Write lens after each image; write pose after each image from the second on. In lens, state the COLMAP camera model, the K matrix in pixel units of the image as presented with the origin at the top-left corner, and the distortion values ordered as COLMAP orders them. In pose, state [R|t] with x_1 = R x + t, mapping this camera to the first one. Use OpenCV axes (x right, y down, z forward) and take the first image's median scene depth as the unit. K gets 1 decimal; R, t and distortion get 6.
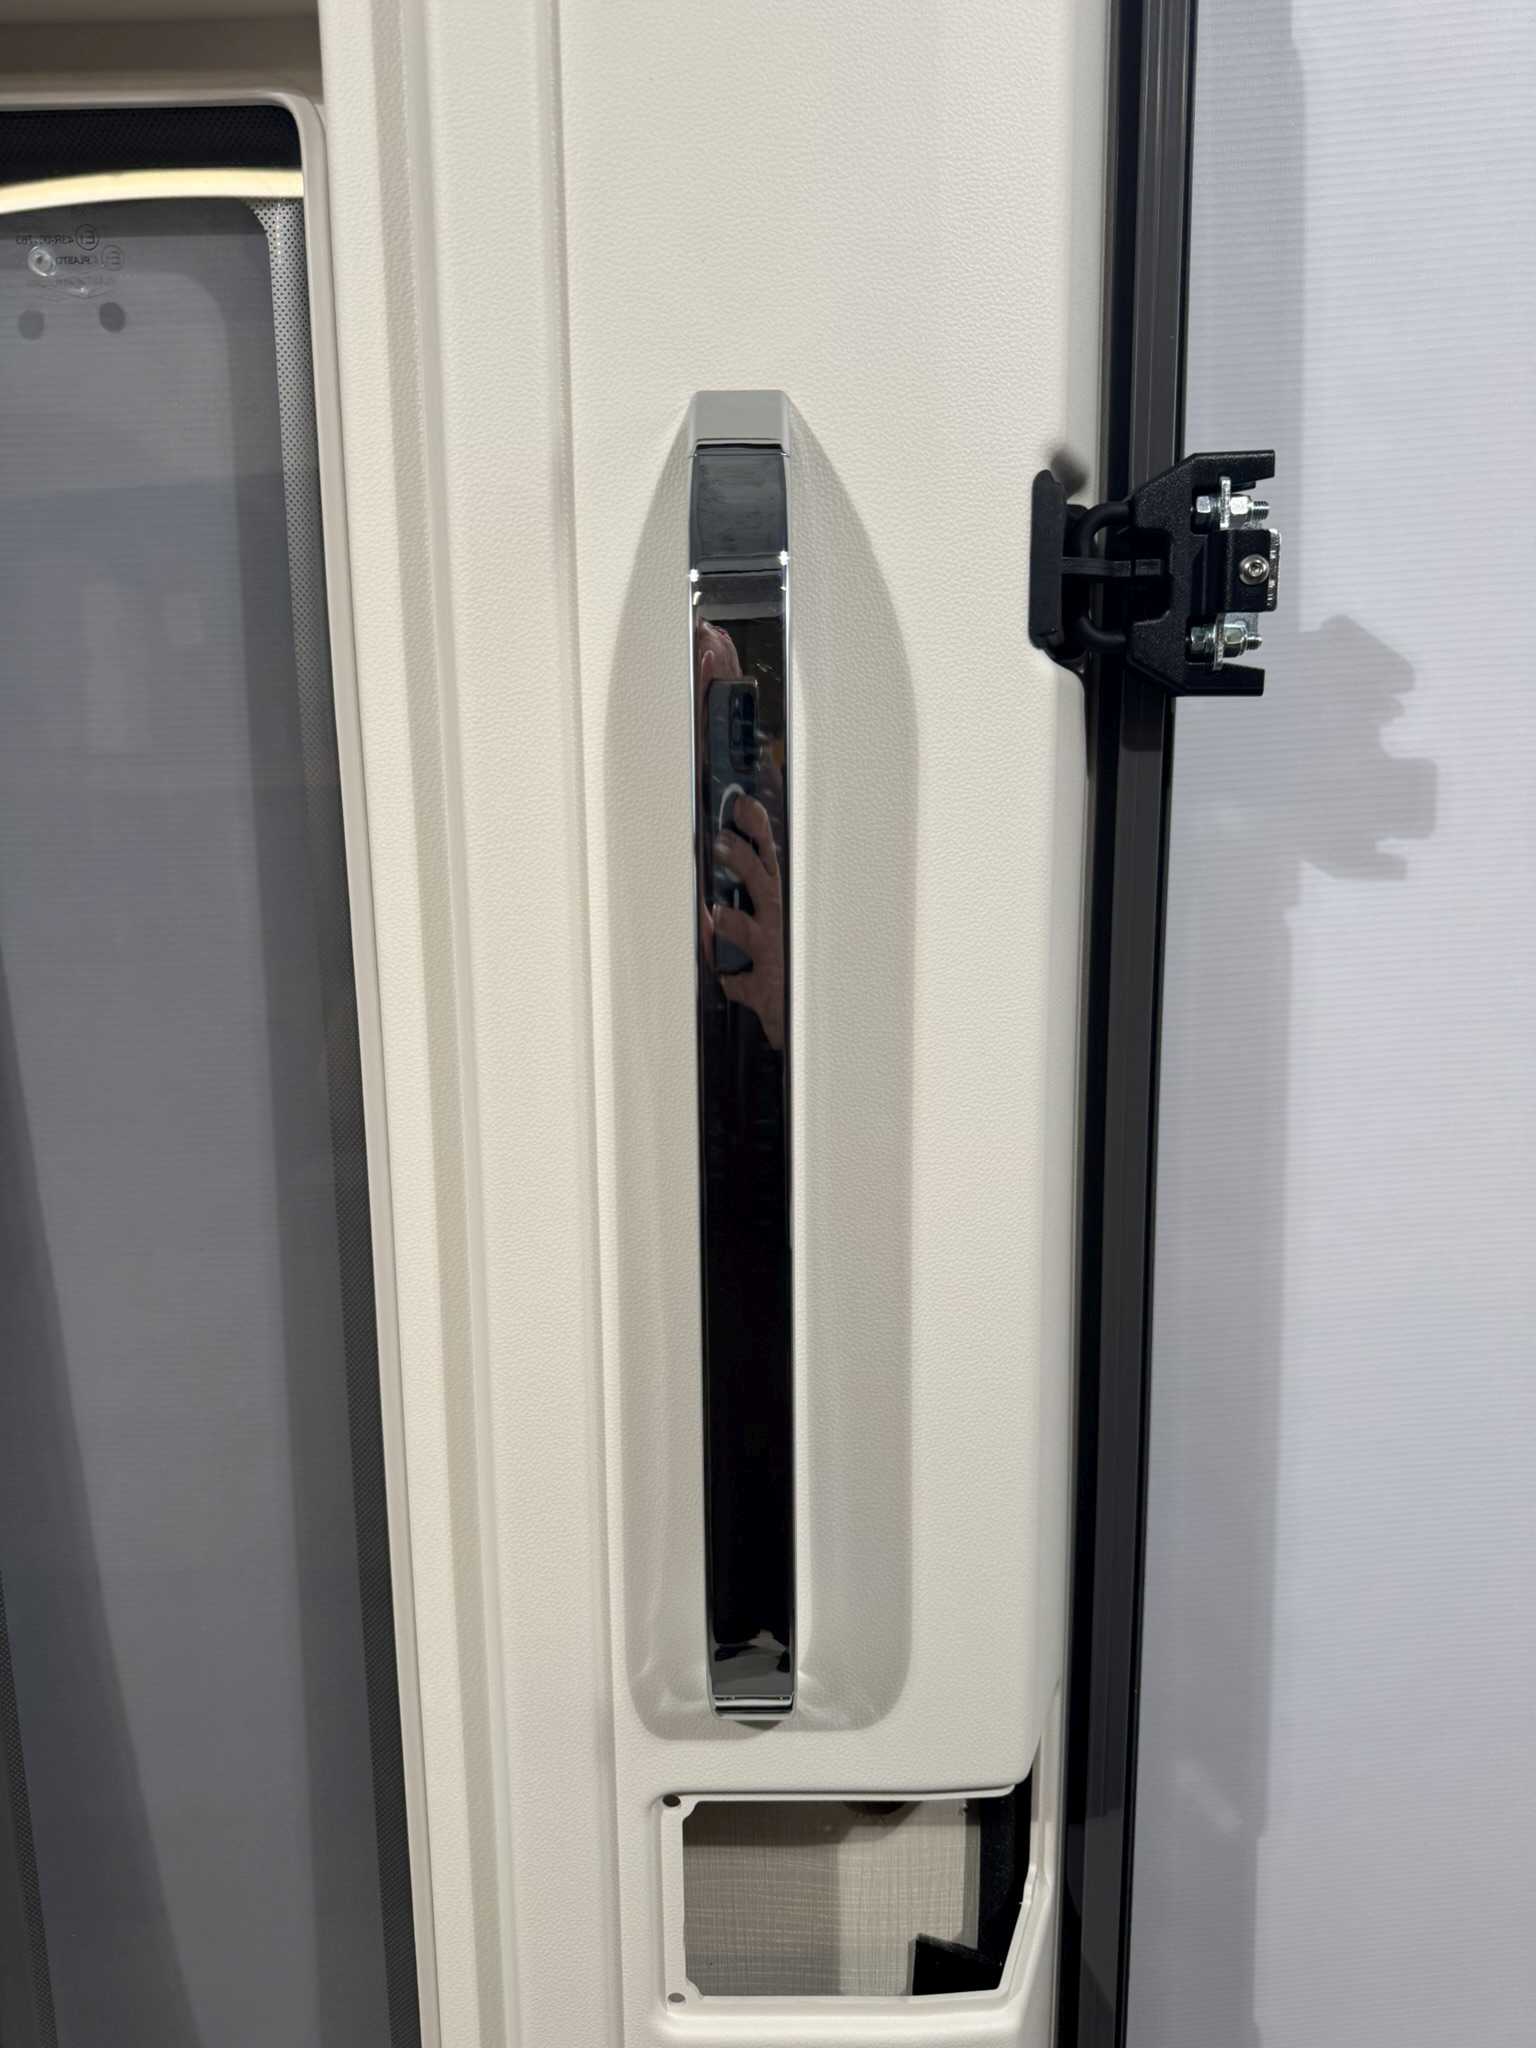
lens RADIAL K [[1442.2, 0, 768.0], [0, 1442.2, 1024.0], [0, 0, 1]] dist [0.105747, -0.175861]
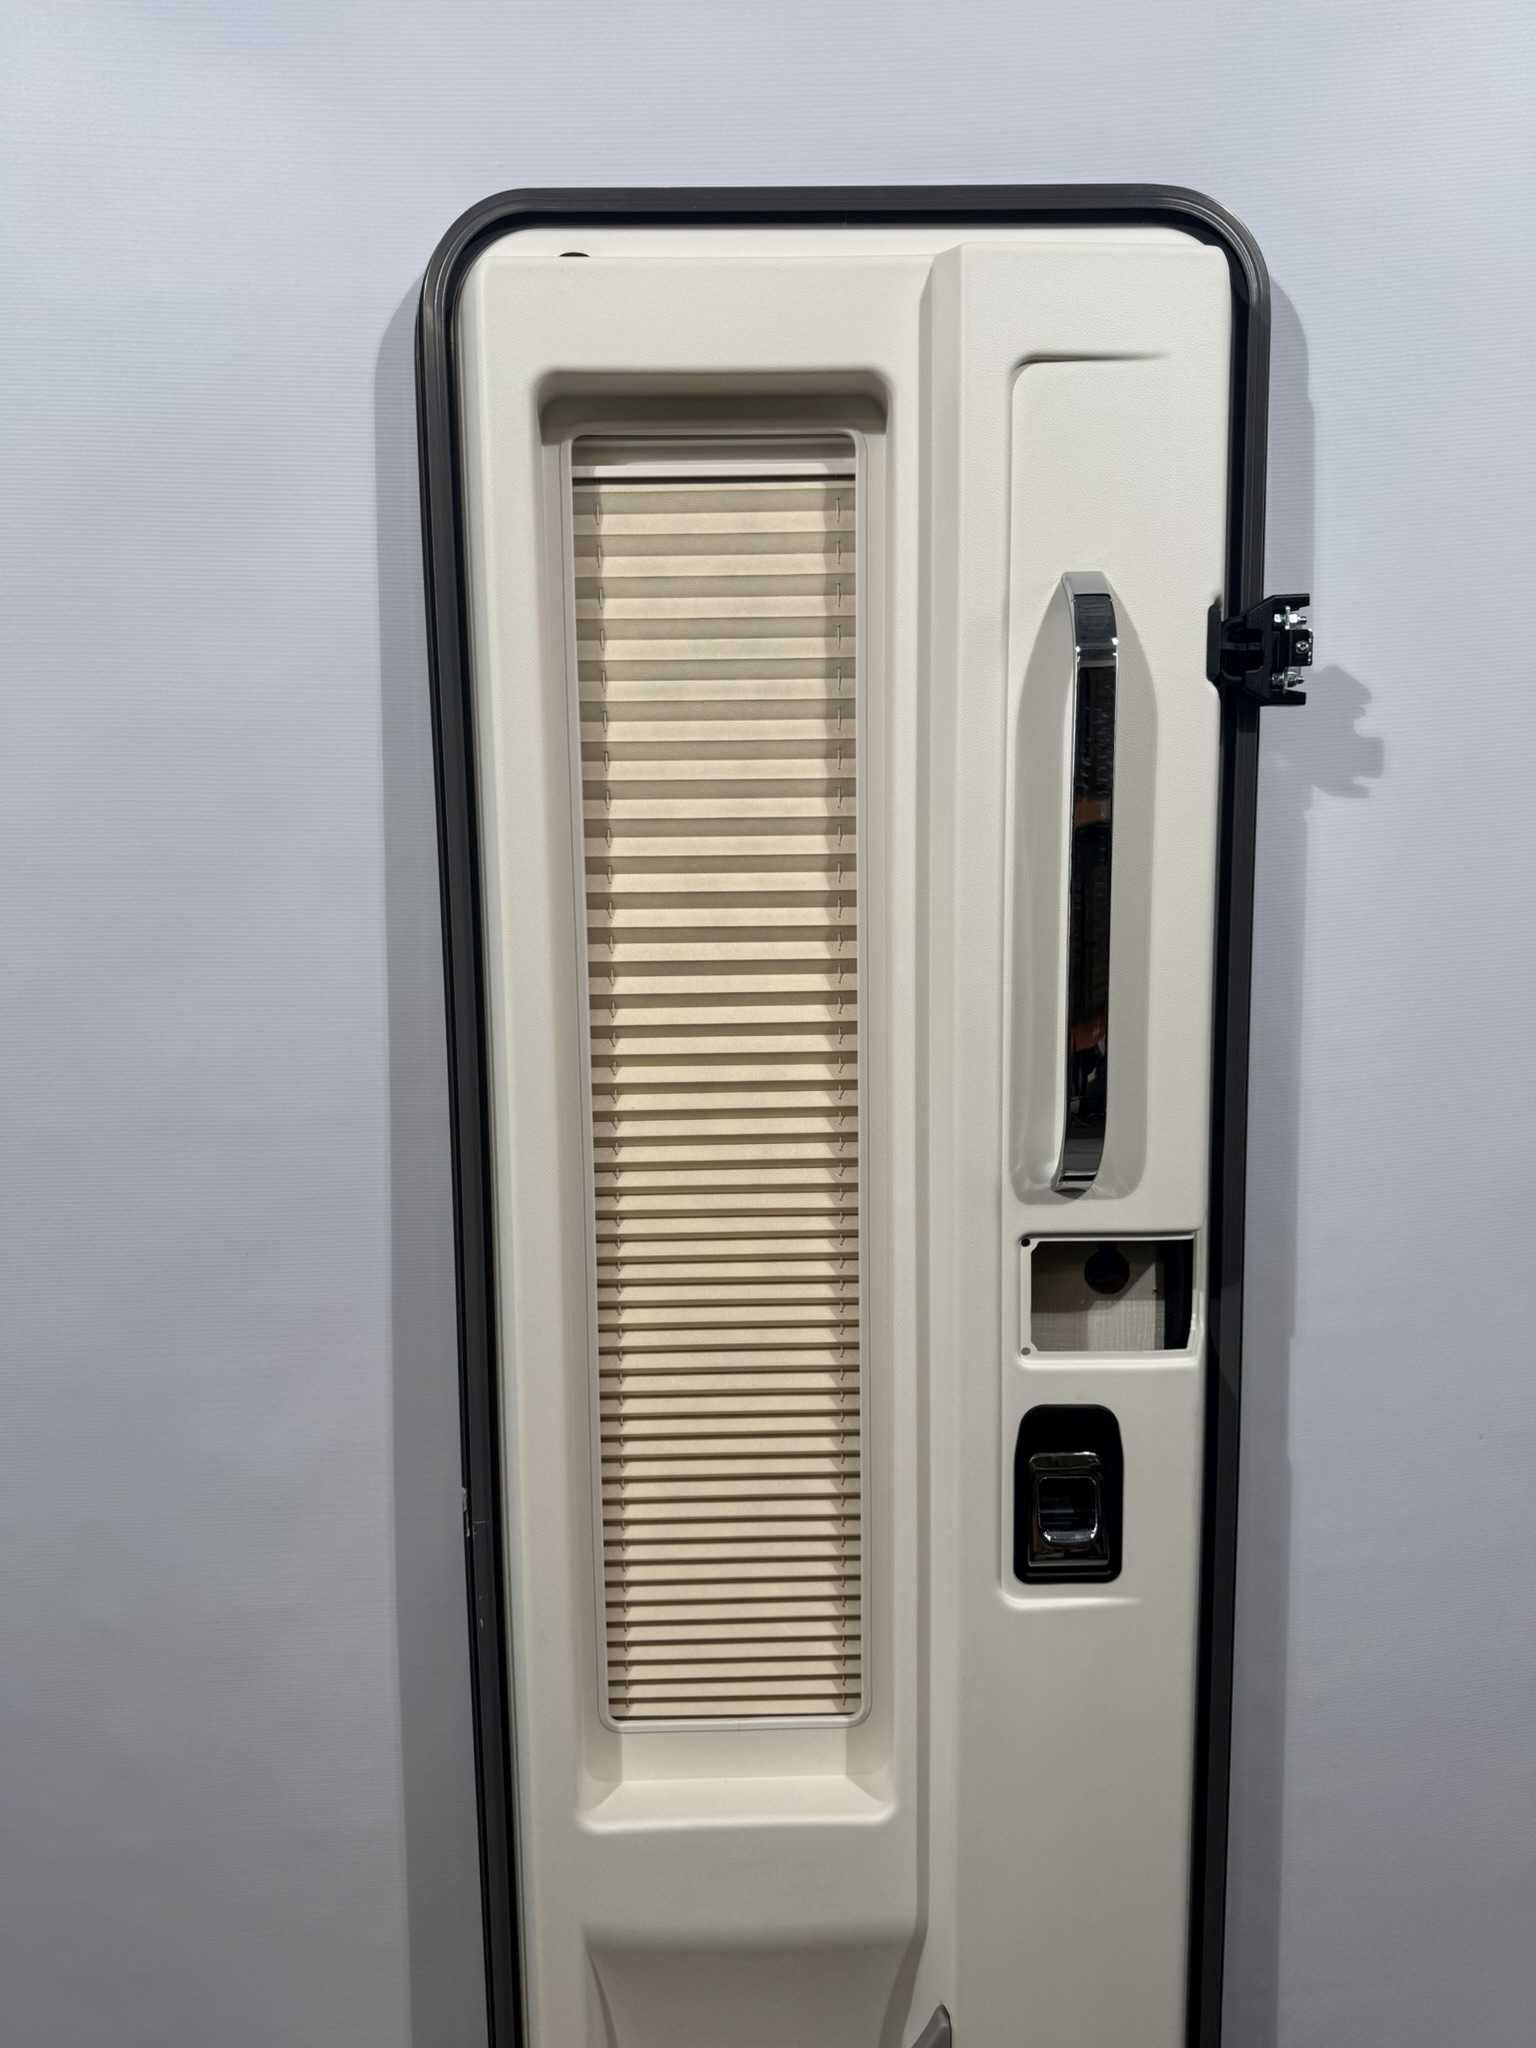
lens RADIAL K [[1442.2, 0, 768.0], [0, 1442.2, 1024.0], [0, 0, 1]] dist [0.105747, -0.175861]
pose [[0.999738, -0.005575, 0.022217, -0.511052], [0.006791, 0.998461, -0.055050, 0.363646], [-0.021876, 0.055186, 0.998236, -1.125098]]
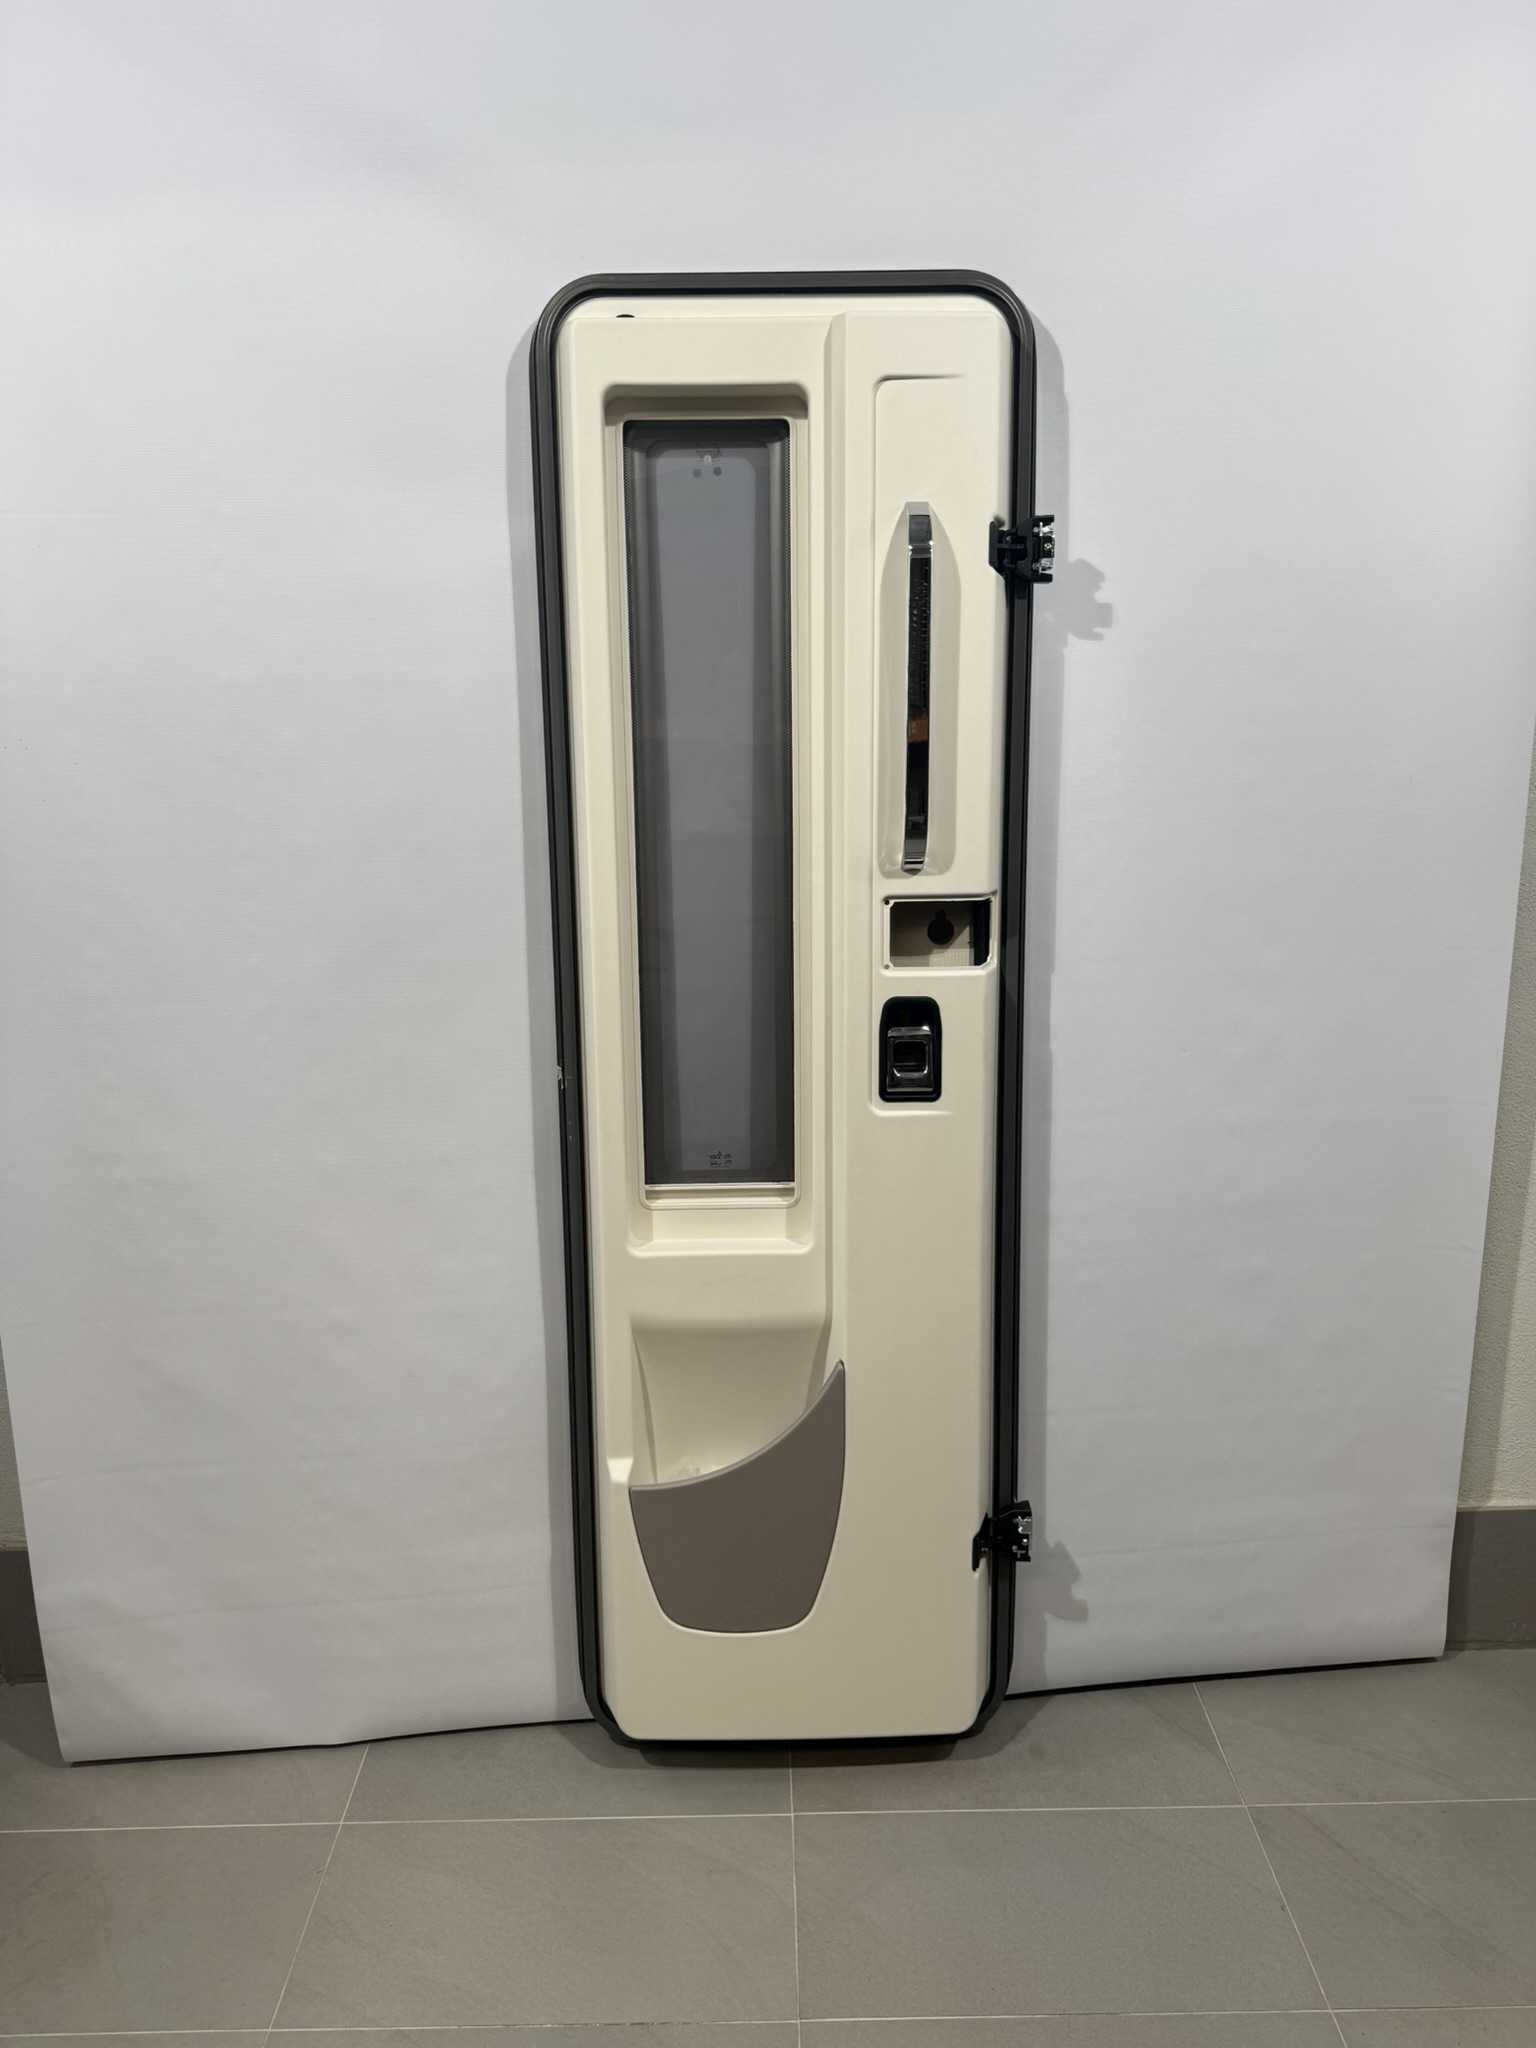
lens RADIAL K [[1442.2, 0, 768.0], [0, 1442.2, 1024.0], [0, 0, 1]] dist [0.105747, -0.175861]
pose [[0.999990, -0.000975, 0.004337, -0.399583], [0.000980, 0.999999, -0.001267, 0.900288], [-0.004336, 0.001271, 0.999990, -2.688124]]
